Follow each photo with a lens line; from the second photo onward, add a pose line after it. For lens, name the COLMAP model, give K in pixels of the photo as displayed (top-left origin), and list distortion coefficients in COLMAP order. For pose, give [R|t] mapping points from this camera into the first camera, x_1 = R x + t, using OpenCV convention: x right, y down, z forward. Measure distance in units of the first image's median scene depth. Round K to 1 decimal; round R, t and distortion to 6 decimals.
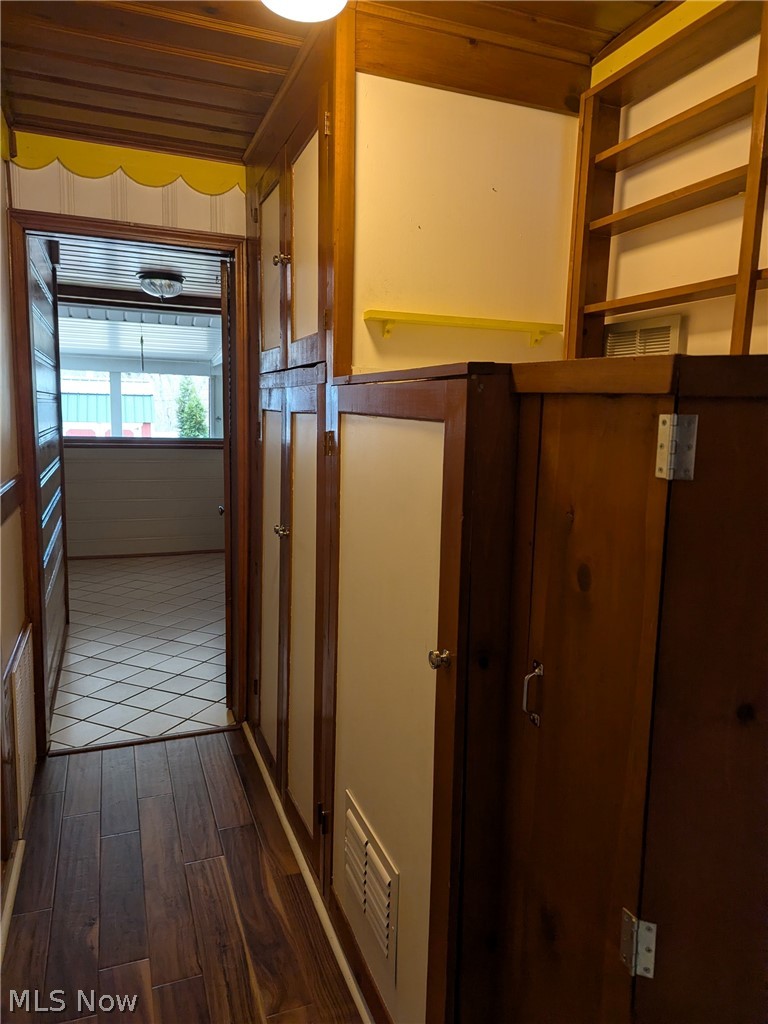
lens RADIAL K [[716.4, 0, 384.6], [0, 716.4, 510.9], [0, 0, 1]] dist [0.069148, -0.058771]
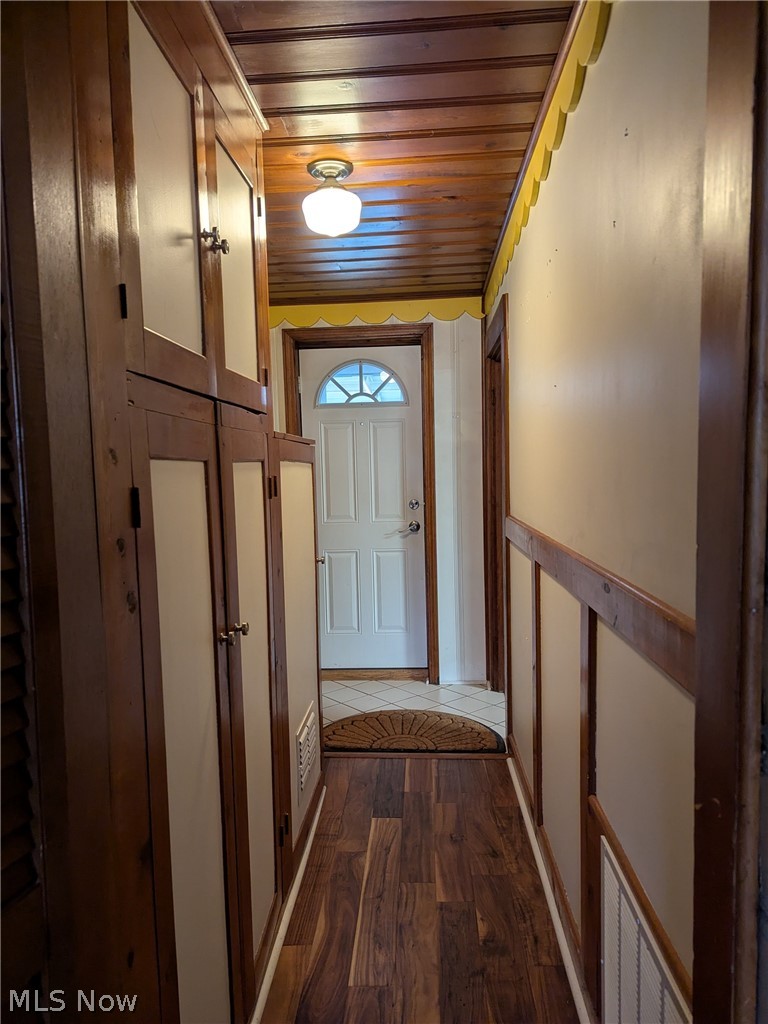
lens RADIAL K [[716.4, 0, 382.8], [0, 716.4, 514.5], [0, 0, 1]] dist [0.069148, -0.058771]
pose [[-0.912784, -0.015241, 0.408159, -0.702051], [0.073936, 0.976629, 0.201814, -0.270414], [-0.401695, 0.214390, -0.890324, 1.910996]]
